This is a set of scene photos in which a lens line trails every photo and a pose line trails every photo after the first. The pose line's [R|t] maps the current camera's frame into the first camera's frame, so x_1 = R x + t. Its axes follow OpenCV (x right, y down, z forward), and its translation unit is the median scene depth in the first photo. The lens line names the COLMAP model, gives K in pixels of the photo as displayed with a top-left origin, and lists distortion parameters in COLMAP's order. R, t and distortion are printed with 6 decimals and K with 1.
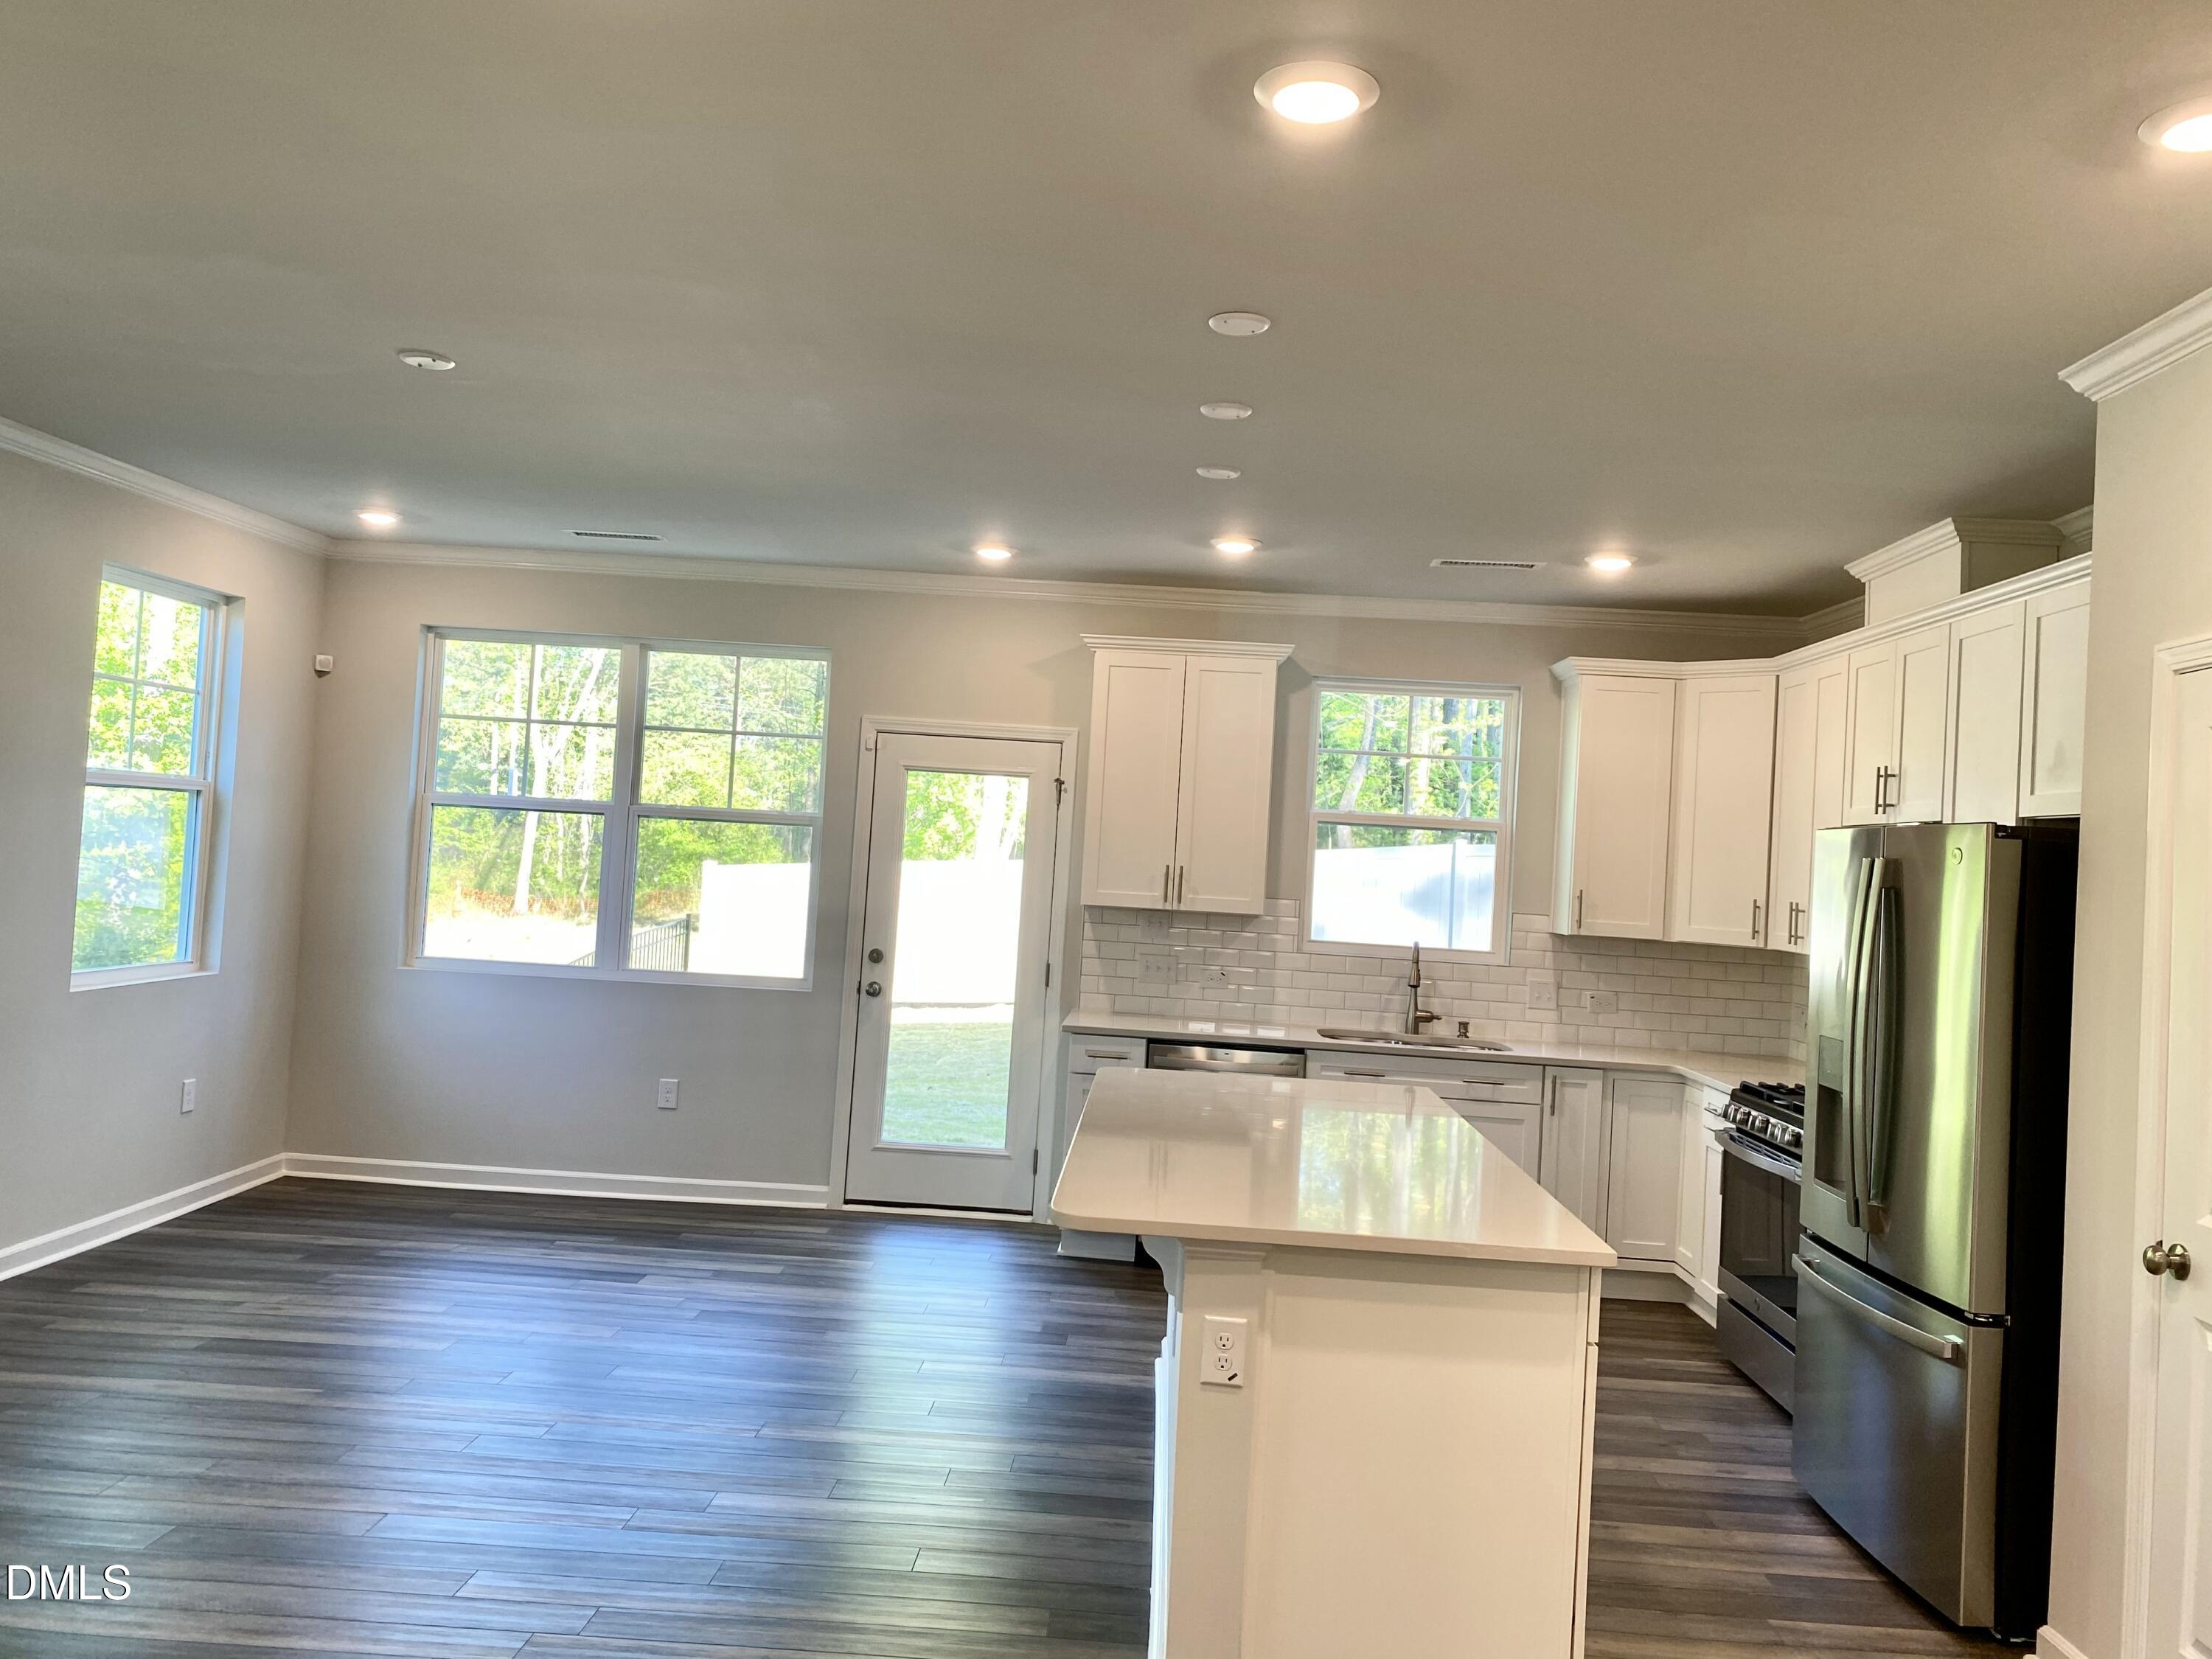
lens RADIAL K [[1702.0, 0, 1099.9], [0, 1702.0, 780.0], [0, 0, 1]] dist [0.003340, -0.005540]
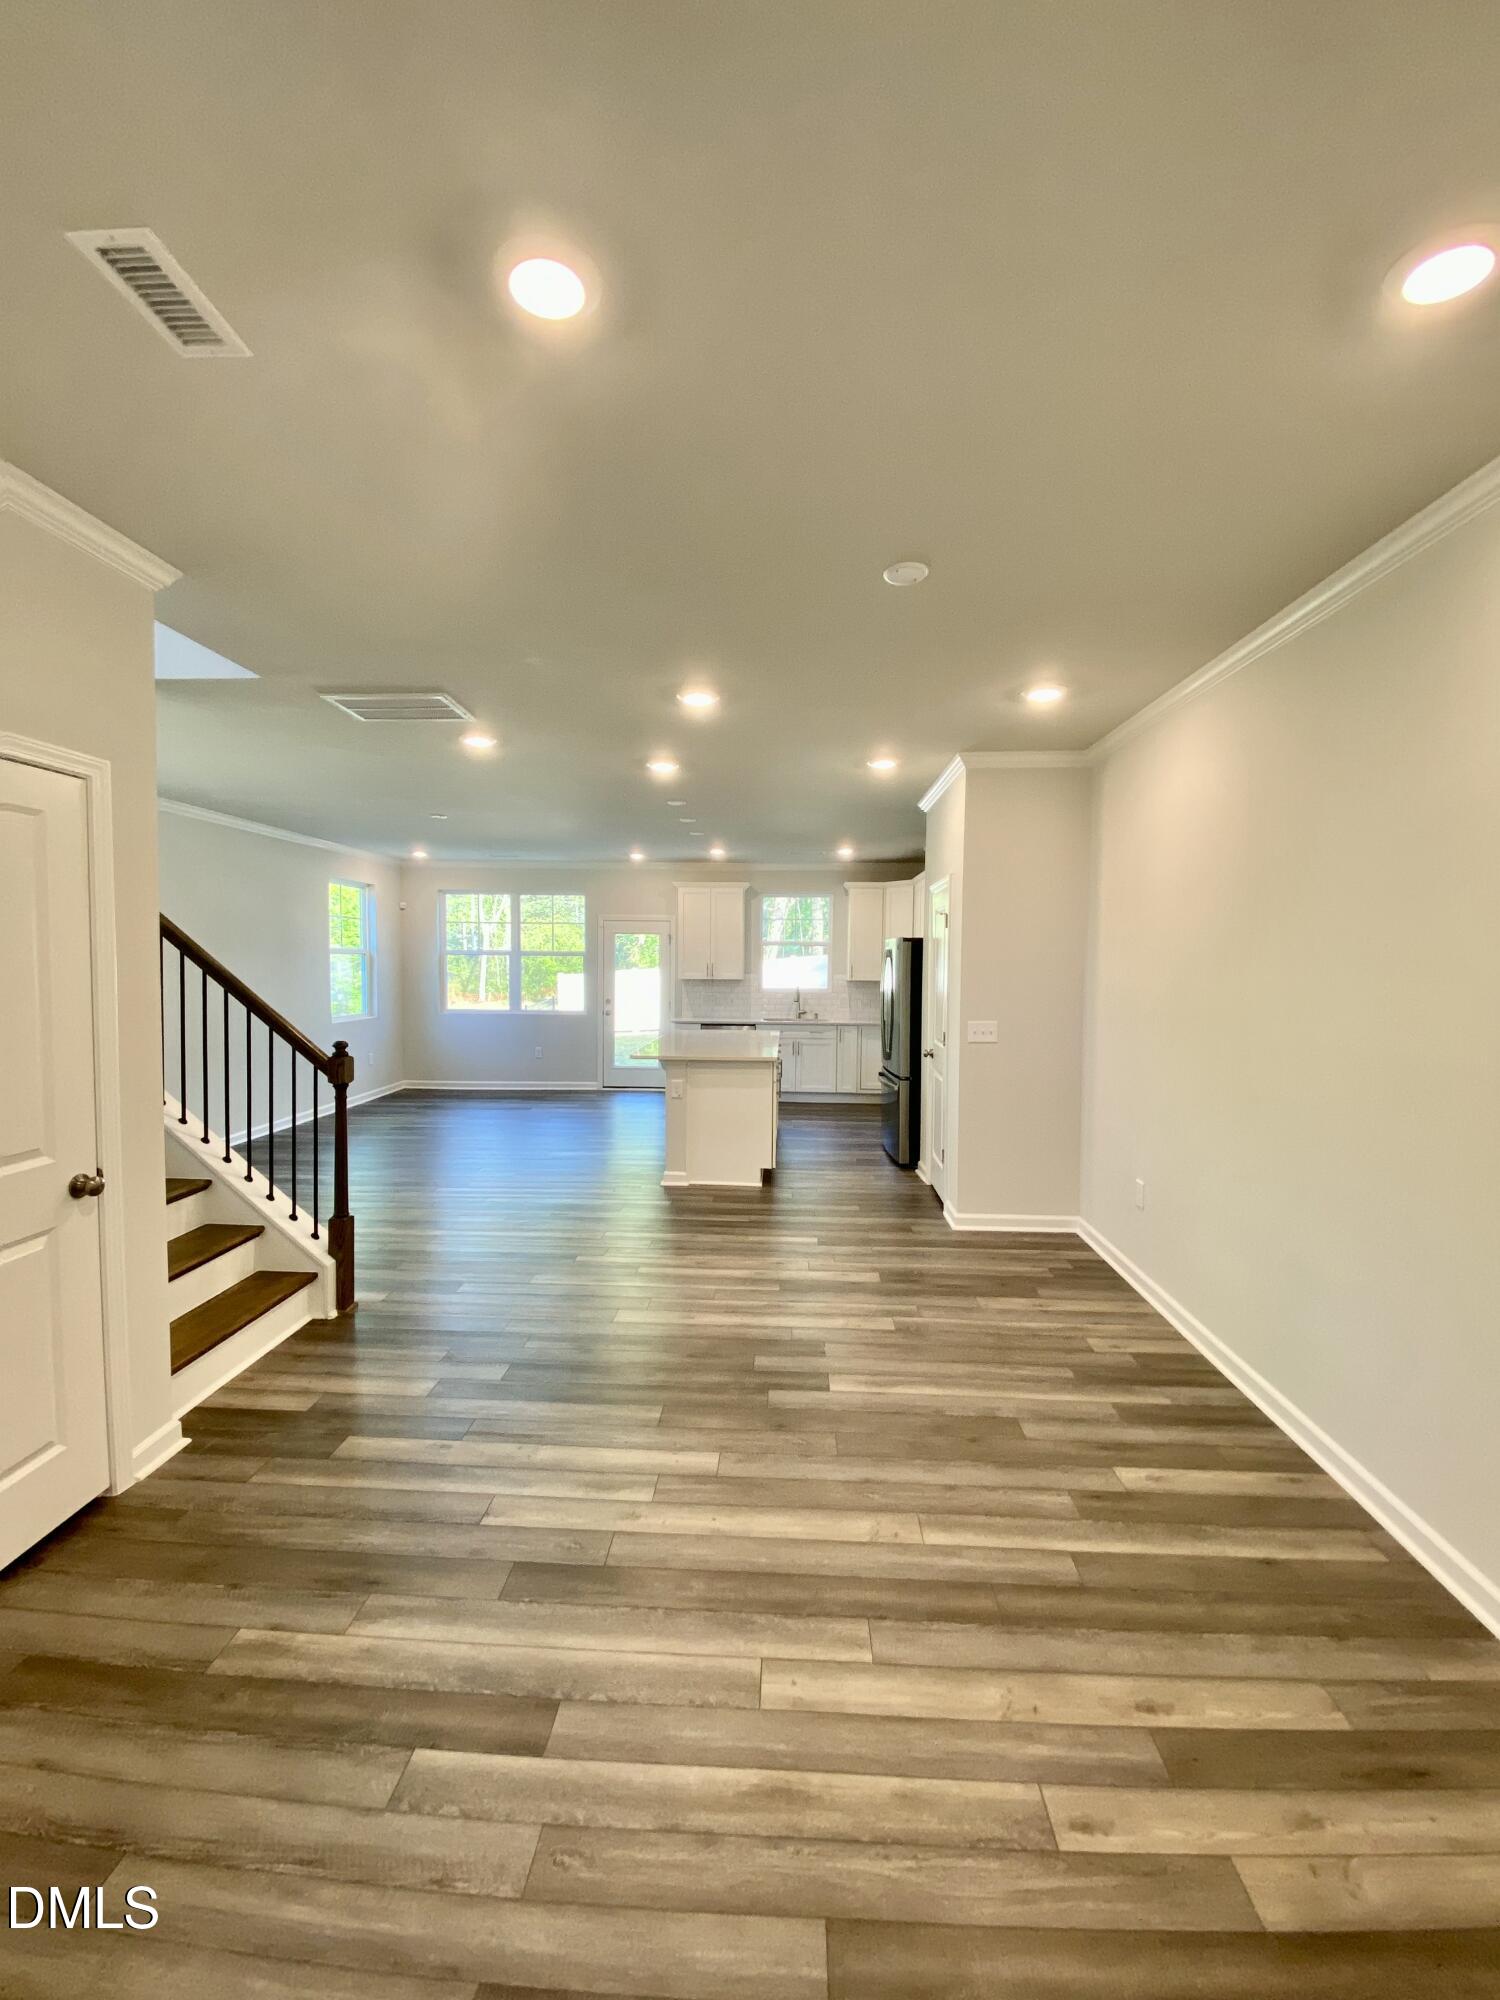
lens RADIAL K [[799.3, 0, 754.1], [0, 799.3, 997.1], [0, 0, 1]] dist [0.008951, -0.024981]
pose [[0.998726, -0.050465, 0.000610, 0.110442], [0.050227, 0.995046, 0.085794, -0.004333], [-0.004937, -0.085654, 0.996313, -0.325596]]
